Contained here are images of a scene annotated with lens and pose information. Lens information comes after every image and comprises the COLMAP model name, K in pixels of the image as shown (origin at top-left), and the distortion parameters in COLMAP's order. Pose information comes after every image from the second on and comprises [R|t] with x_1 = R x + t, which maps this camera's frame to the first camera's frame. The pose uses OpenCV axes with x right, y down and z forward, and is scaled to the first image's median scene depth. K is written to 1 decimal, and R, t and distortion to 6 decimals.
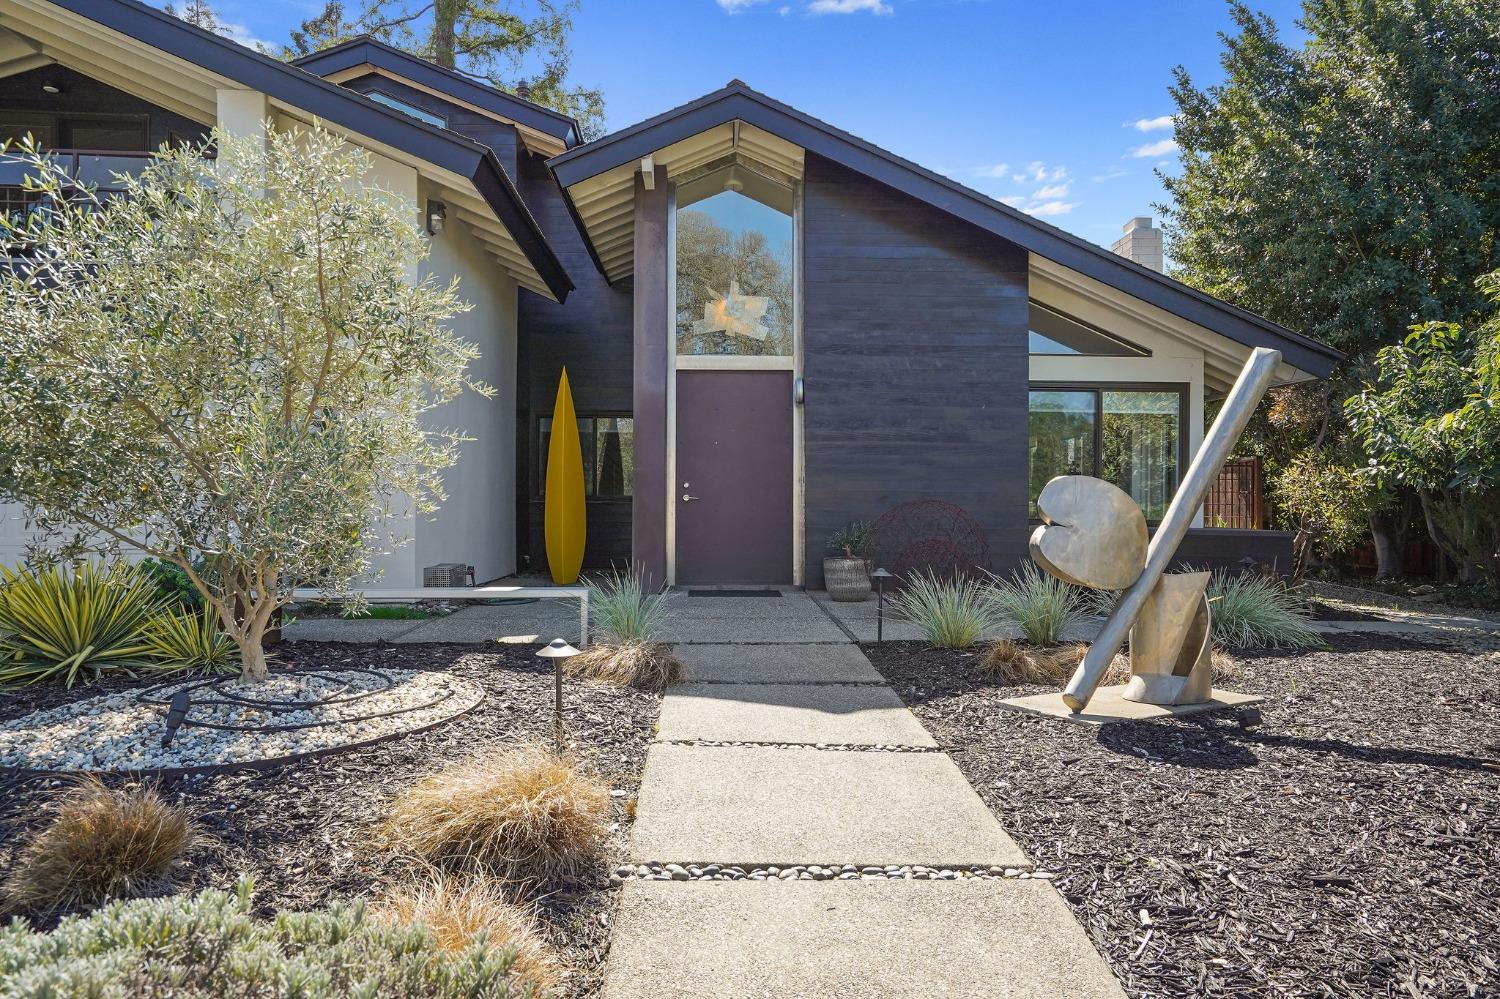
lens RADIAL K [[1031.2, 0, 744.3], [0, 1031.2, 496.9], [0, 0, 1]] dist [0.031655, 0.009136]
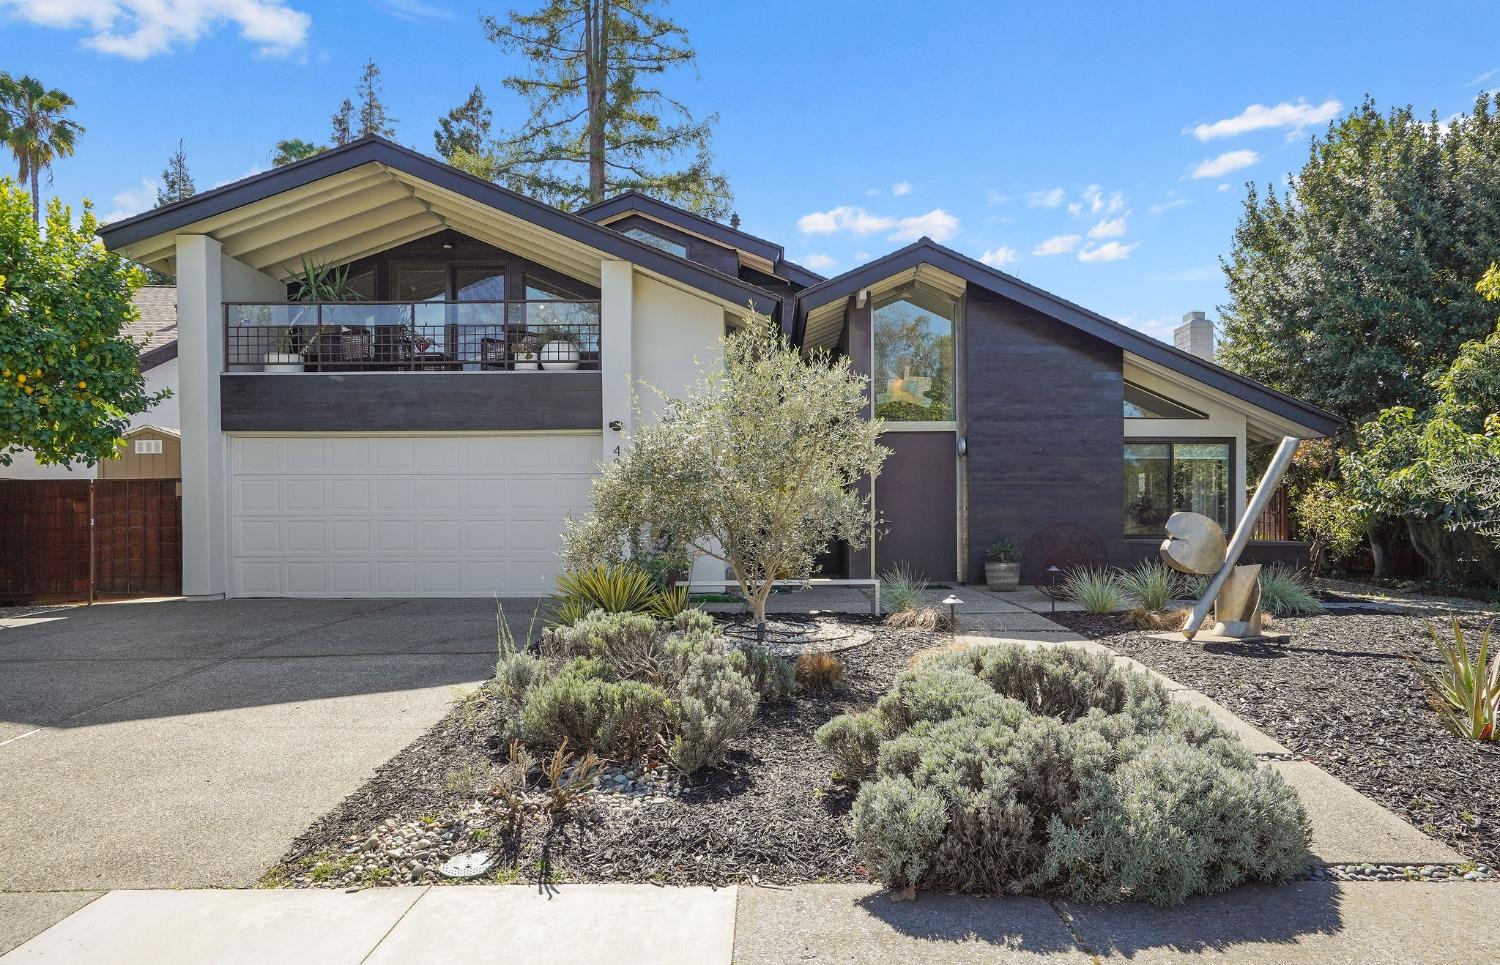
lens RADIAL K [[968.8, 0, 770.7], [0, 968.8, 519.5], [0, 0, 1]] dist [0.010971, 0.020622]
pose [[0.999681, -0.005869, -0.024555, -0.183050], [0.006035, 0.999960, 0.006667, -0.011659], [0.024515, -0.006813, 0.999676, -0.360650]]
